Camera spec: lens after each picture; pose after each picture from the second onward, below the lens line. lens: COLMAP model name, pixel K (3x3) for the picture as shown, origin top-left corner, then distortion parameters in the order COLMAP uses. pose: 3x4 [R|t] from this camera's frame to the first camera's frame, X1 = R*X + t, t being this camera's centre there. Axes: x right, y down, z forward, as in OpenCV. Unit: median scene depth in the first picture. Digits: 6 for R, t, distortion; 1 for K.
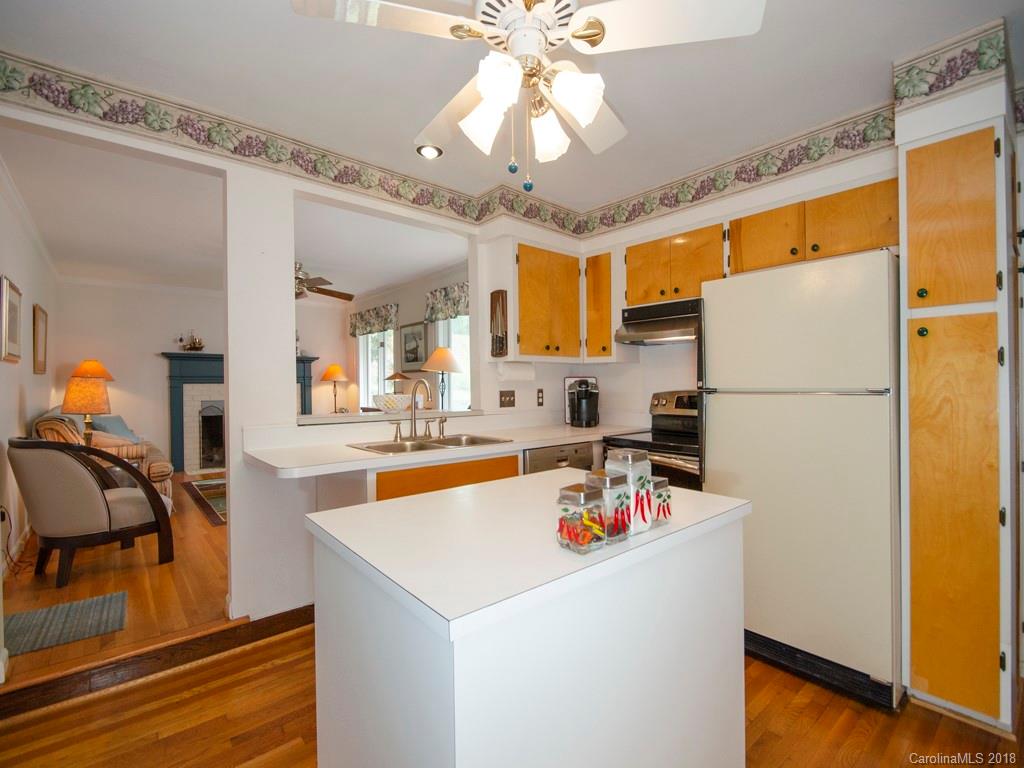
lens RADIAL K [[472.9, 0, 513.5], [0, 472.9, 385.0], [0, 0, 1]] dist [0.002944, -0.000824]
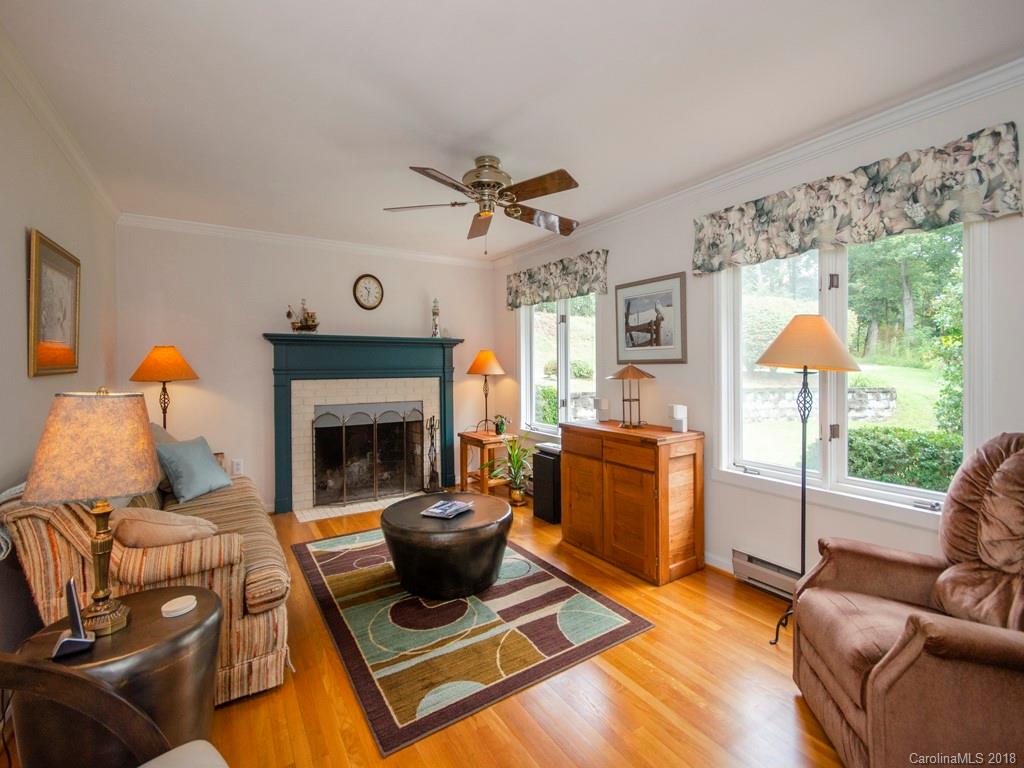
lens RADIAL K [[454.6, 0, 465.0], [0, 454.6, 366.6], [0, 0, 1]] dist [-0.001234, 0.000028]
pose [[0.977758, 0.005269, -0.209672, -0.320459], [-0.004984, 0.999986, 0.001892, -0.024051], [0.209679, -0.000805, 0.977770, 0.419833]]
